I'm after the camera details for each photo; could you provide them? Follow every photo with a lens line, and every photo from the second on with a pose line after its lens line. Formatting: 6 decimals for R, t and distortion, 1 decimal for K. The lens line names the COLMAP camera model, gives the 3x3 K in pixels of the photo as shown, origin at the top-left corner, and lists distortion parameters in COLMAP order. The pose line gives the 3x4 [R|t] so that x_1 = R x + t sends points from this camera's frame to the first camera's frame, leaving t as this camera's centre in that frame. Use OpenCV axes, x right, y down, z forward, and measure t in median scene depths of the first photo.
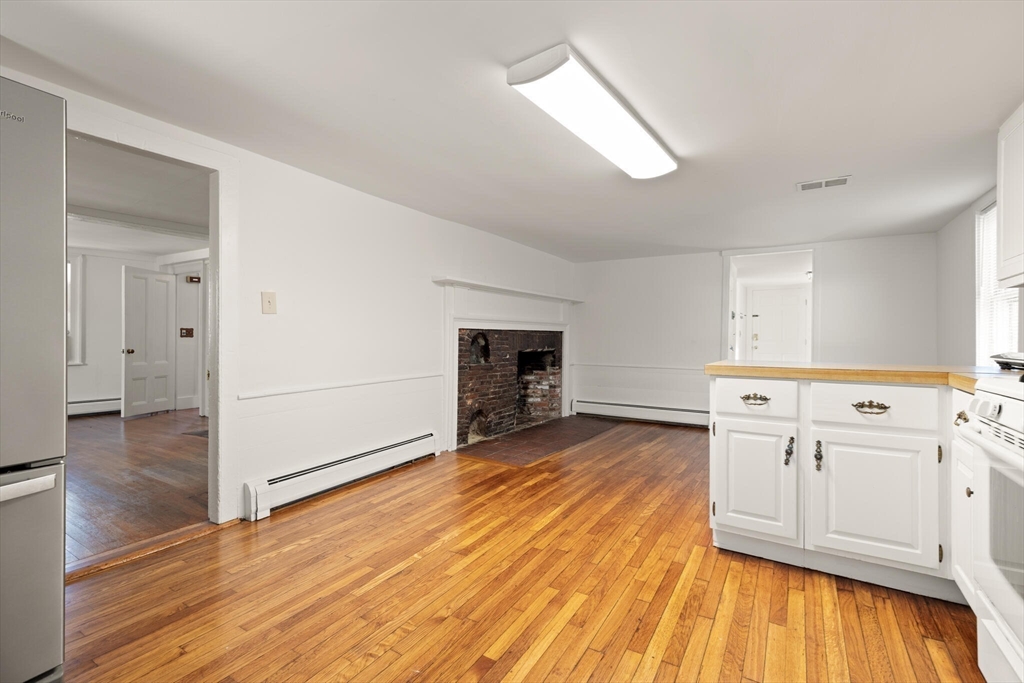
lens RADIAL K [[438.9, 0, 511.6], [0, 438.9, 340.2], [0, 0, 1]] dist [-0.002109, 0.000077]
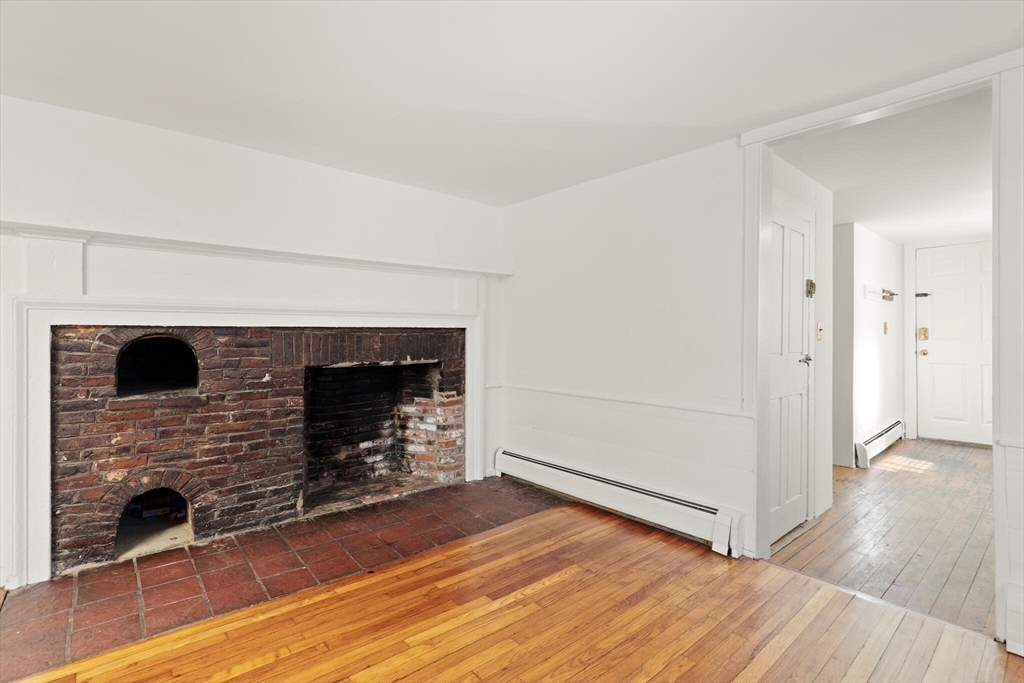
lens RADIAL K [[473.9, 0, 516.4], [0, 473.9, 335.7], [0, 0, 1]] dist [-0.000454, -0.001317]
pose [[0.962077, -0.008034, -0.272658, 0.350067], [0.006659, 0.999960, -0.005967, -0.006419], [0.272695, 0.003925, 0.962092, 0.446339]]
